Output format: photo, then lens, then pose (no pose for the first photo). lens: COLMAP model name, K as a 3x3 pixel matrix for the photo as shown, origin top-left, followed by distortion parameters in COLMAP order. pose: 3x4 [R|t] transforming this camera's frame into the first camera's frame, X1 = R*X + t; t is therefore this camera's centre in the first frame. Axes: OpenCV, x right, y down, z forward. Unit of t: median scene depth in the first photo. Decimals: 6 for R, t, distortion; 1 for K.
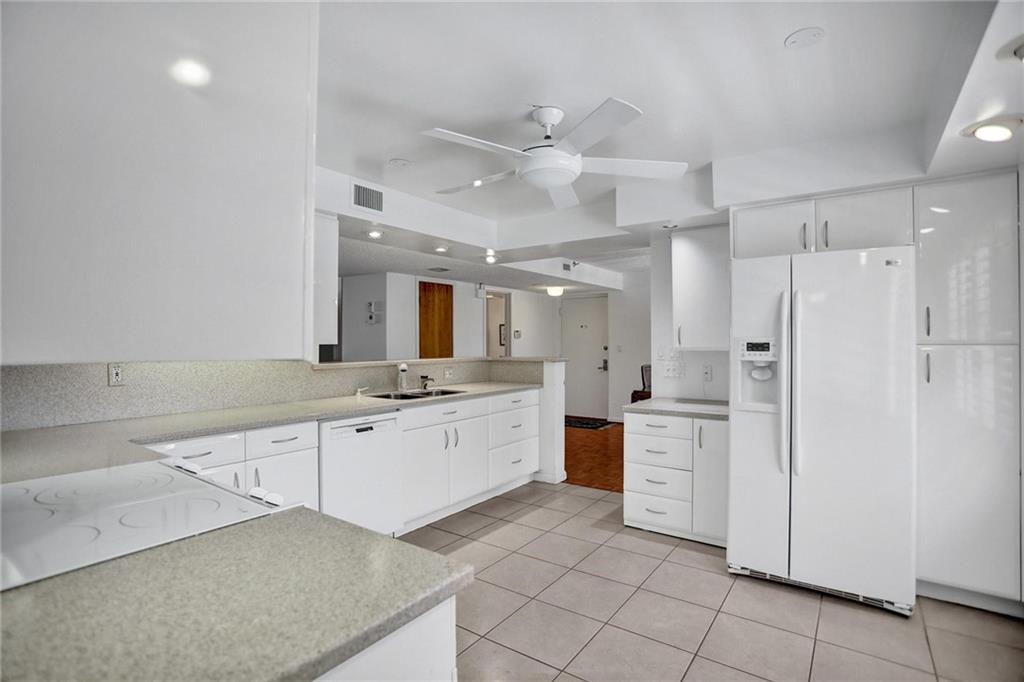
lens RADIAL K [[499.1, 0, 506.7], [0, 499.1, 340.4], [0, 0, 1]] dist [-0.039729, 0.011520]
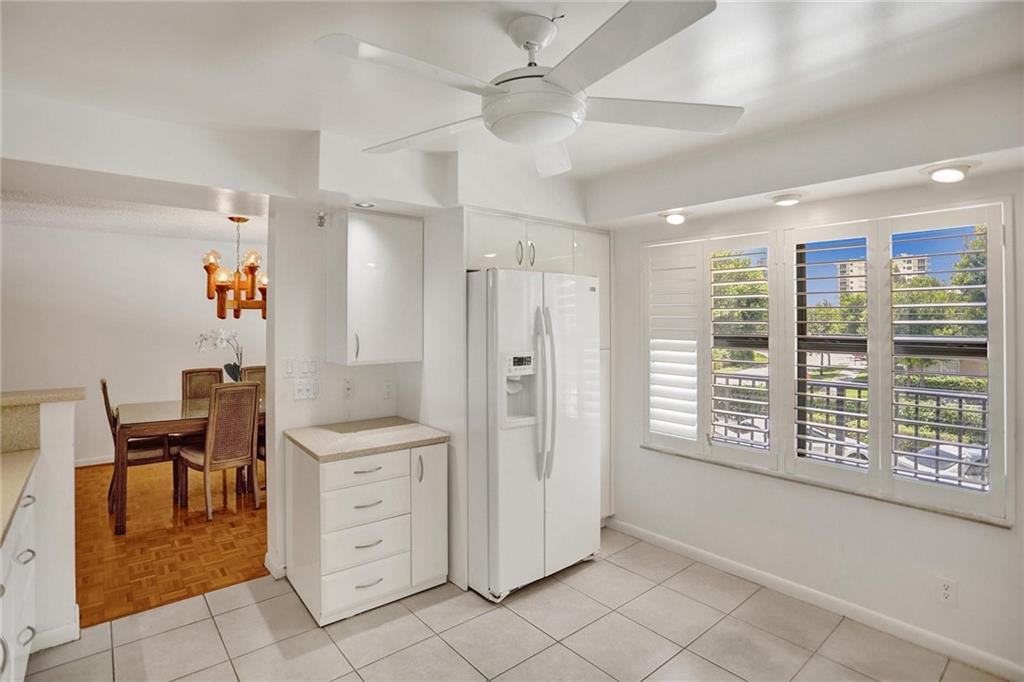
lens RADIAL K [[499.1, 0, 514.7], [0, 499.1, 329.9], [0, 0, 1]] dist [-0.039729, 0.011520]
pose [[0.256390, -0.014186, 0.966469, -0.445544], [-0.003257, 0.999874, 0.015540, -0.063315], [-0.966568, -0.007132, 0.256312, 0.744629]]
